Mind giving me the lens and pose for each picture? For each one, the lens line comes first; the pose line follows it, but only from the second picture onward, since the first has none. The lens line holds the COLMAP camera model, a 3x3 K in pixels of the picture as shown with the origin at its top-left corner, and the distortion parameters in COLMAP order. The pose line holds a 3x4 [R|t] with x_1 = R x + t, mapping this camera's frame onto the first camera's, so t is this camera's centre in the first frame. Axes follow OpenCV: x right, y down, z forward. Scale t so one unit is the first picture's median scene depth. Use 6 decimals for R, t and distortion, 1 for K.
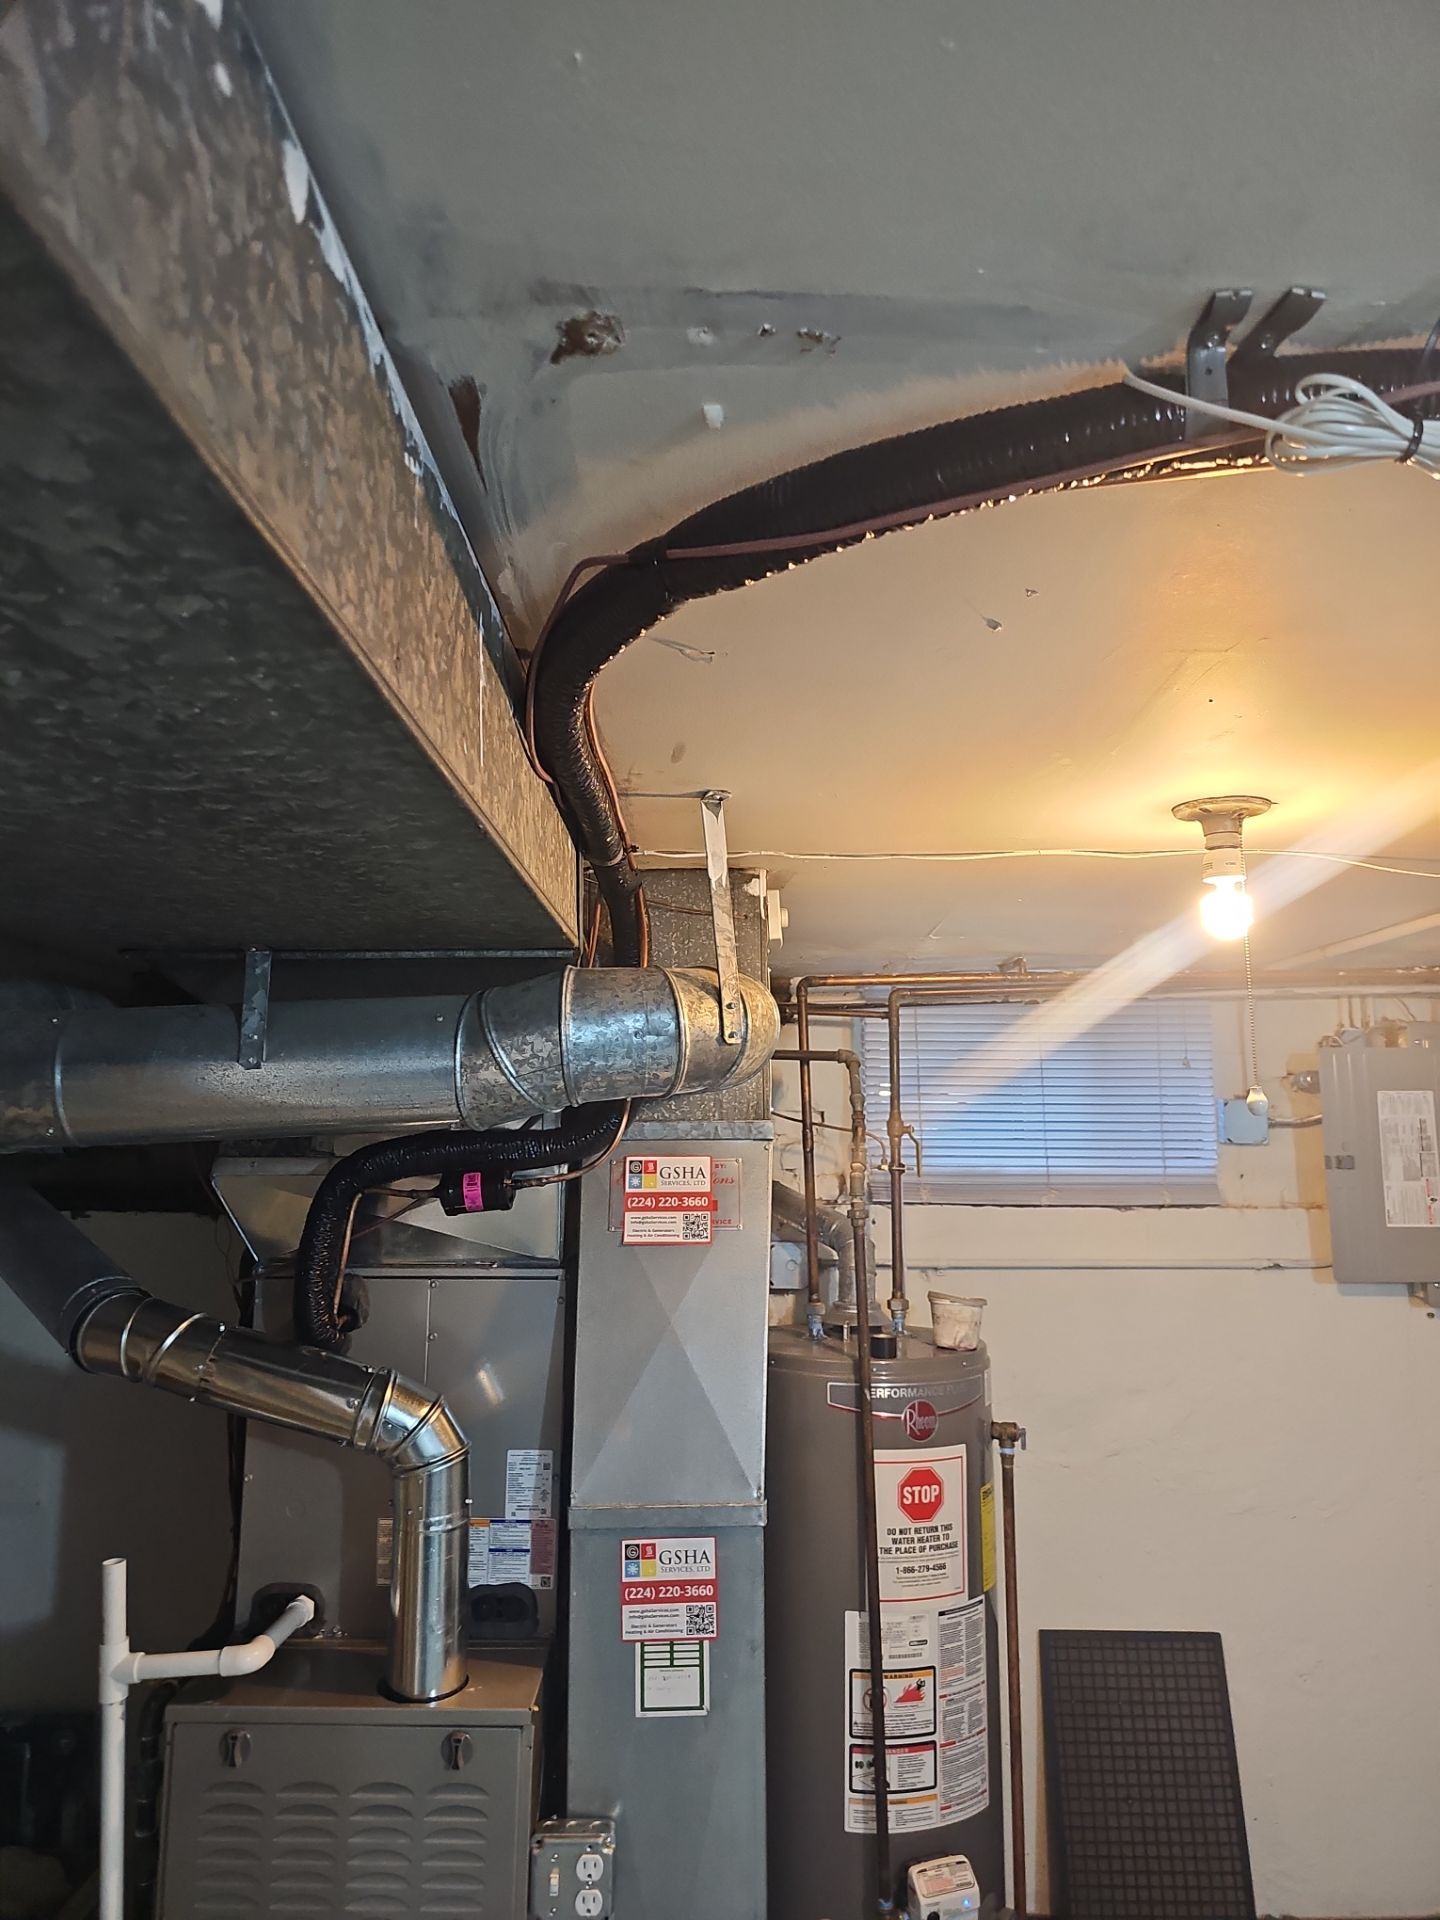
lens RADIAL K [[1249.8, 0, 731.6], [0, 1249.8, 965.1], [0, 0, 1]] dist [0.044140, -0.040852]
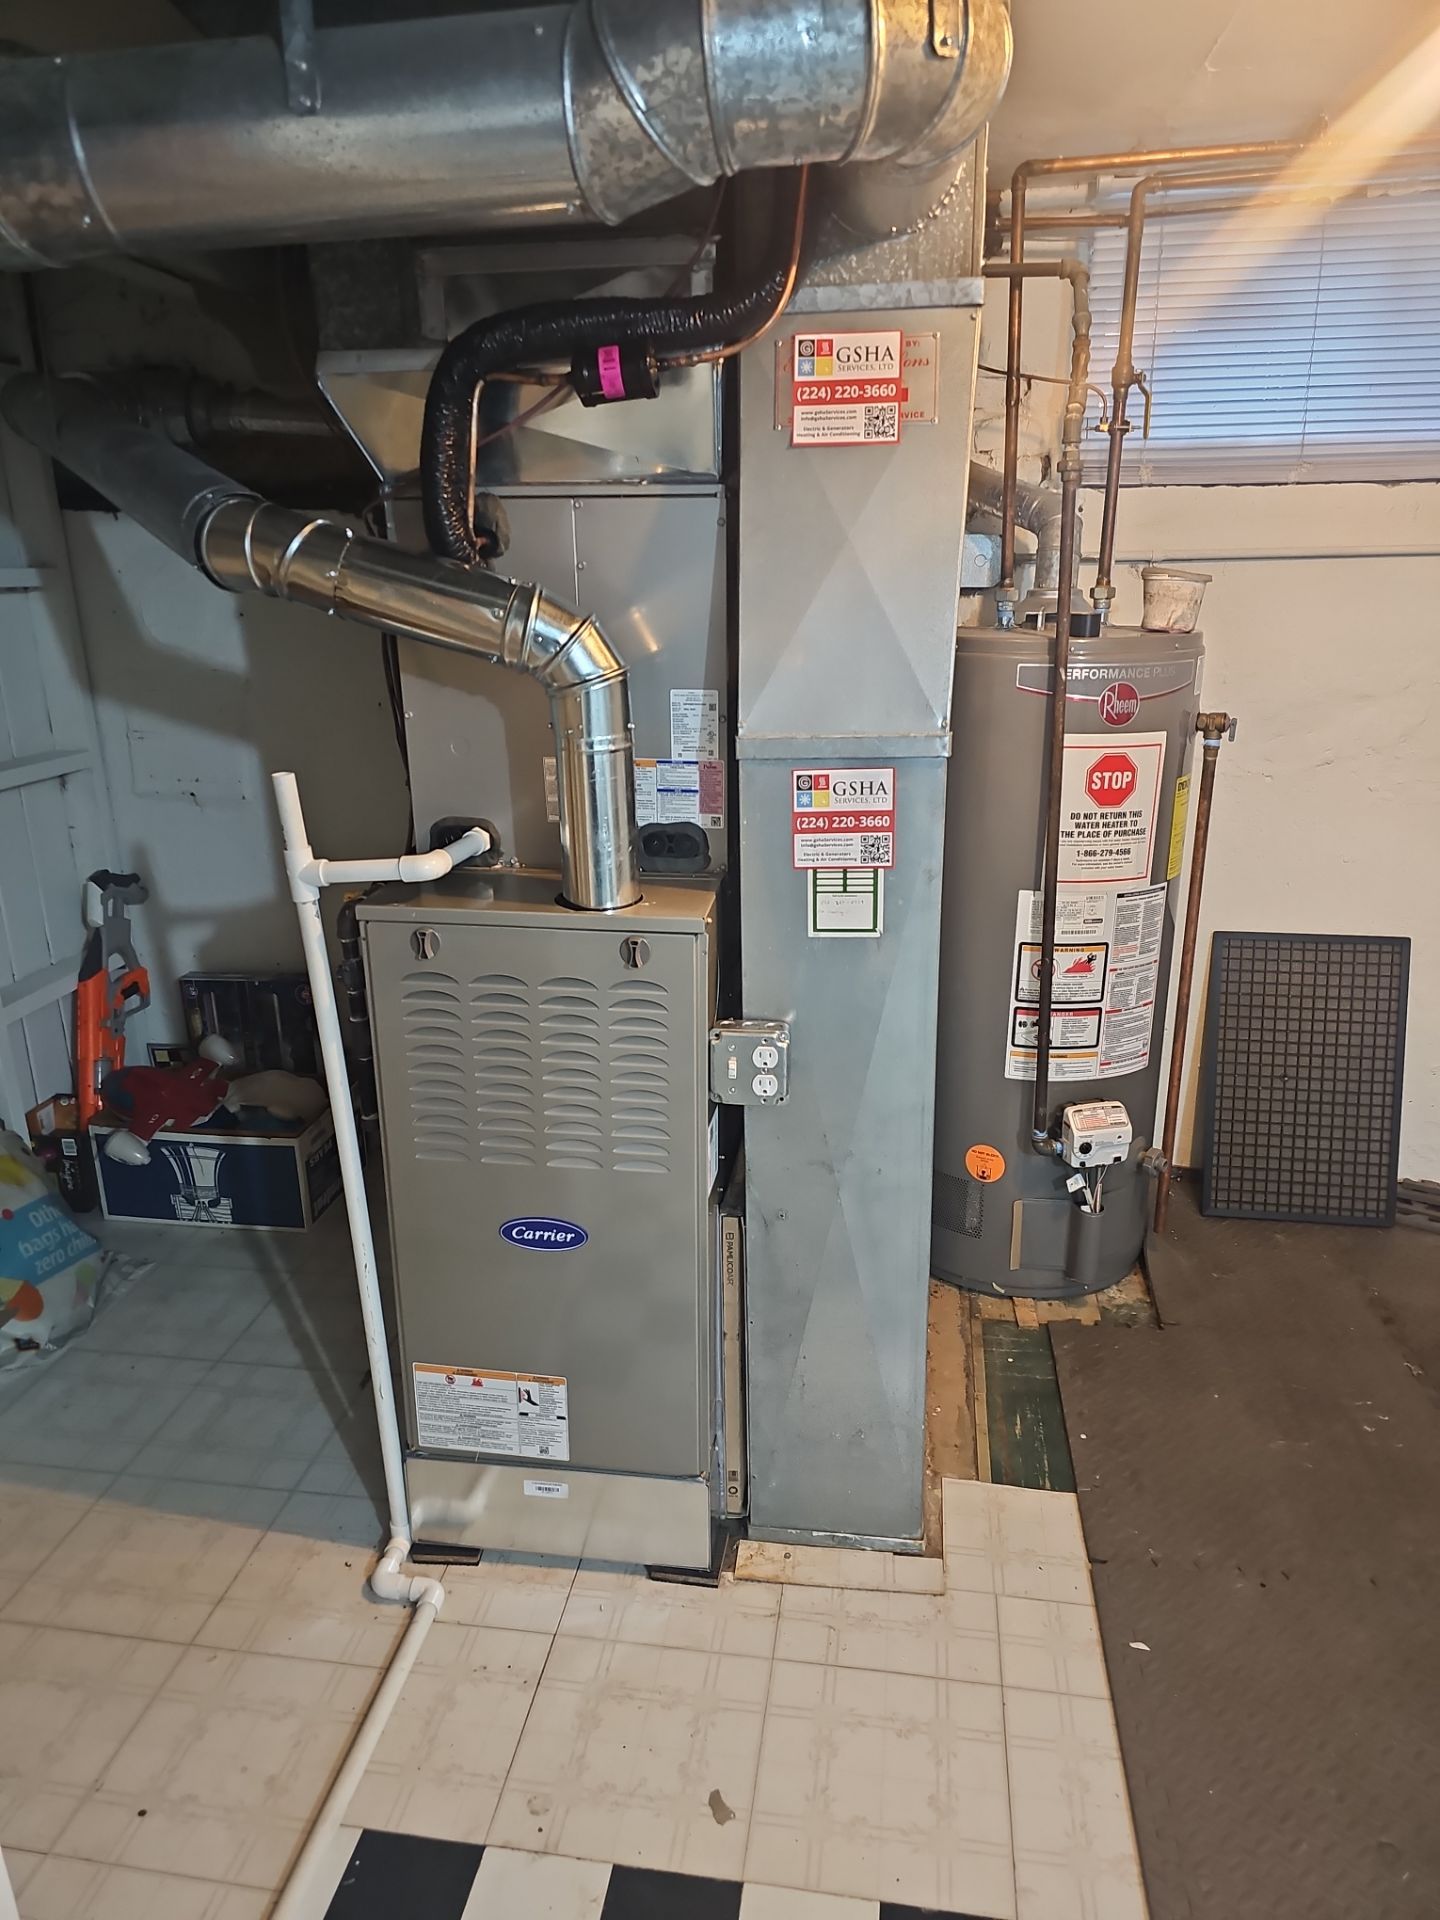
lens RADIAL K [[1249.8, 0, 721.4], [0, 1249.8, 960.2], [0, 0, 1]] dist [0.044140, -0.040852]
pose [[0.990376, 0.030319, -0.135042, -0.009212], [0.032298, 0.898144, 0.438514, 0.159414], [0.134582, -0.438656, 0.888521, 0.093676]]
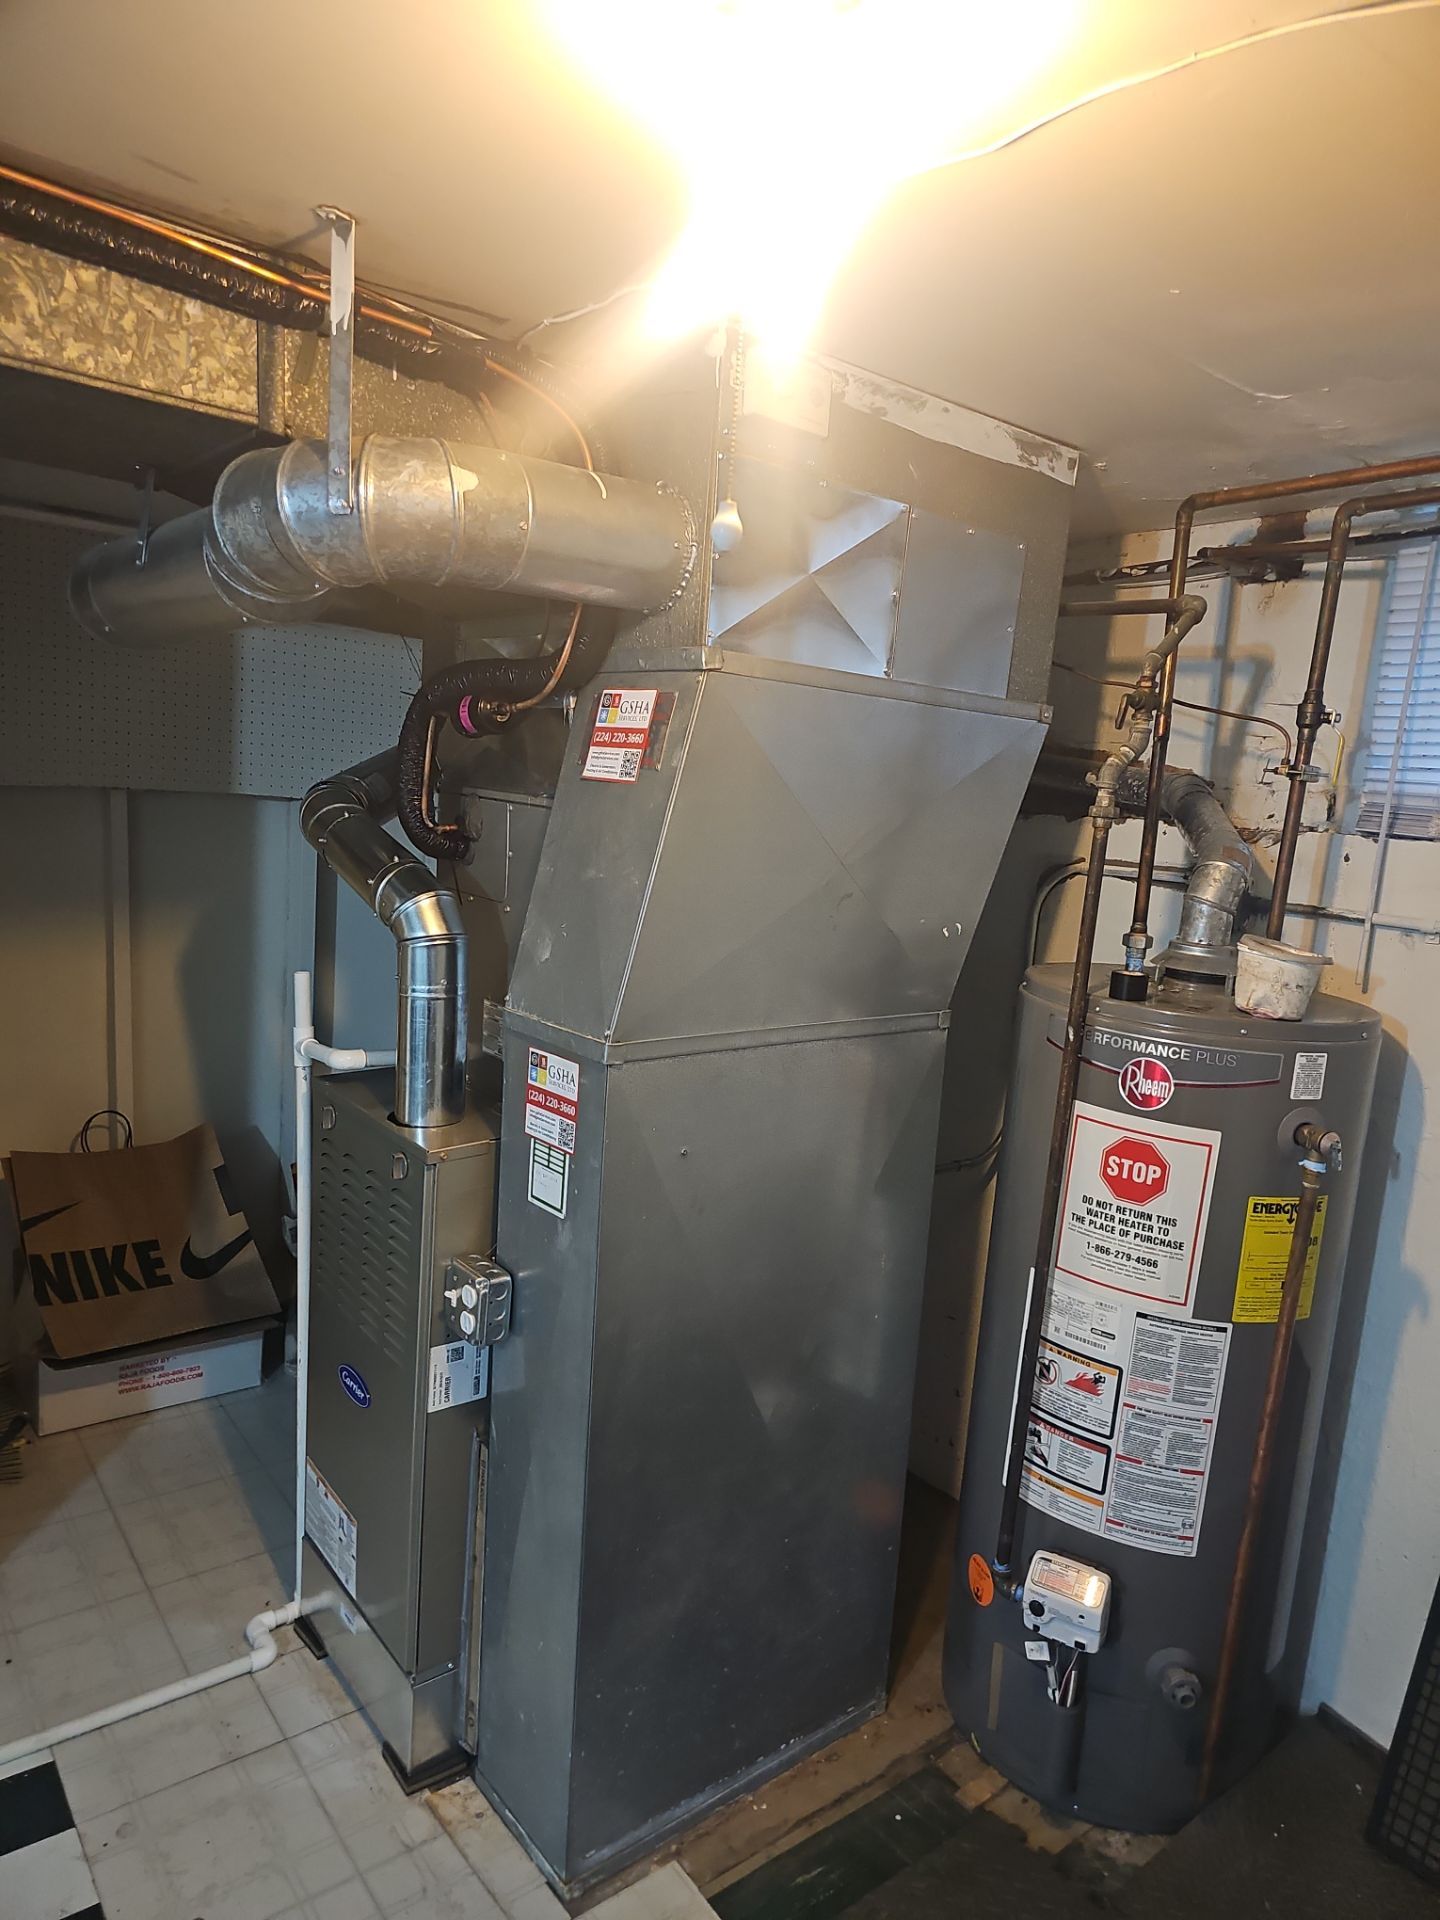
lens RADIAL K [[1249.8, 0, 712.7], [0, 1249.8, 970.8], [0, 0, 1]] dist [0.044140, -0.040852]
pose [[0.631761, 0.169256, -0.756459, 0.727235], [0.032638, 0.969197, 0.244113, 0.134077], [0.774476, -0.178911, 0.606777, 0.457599]]
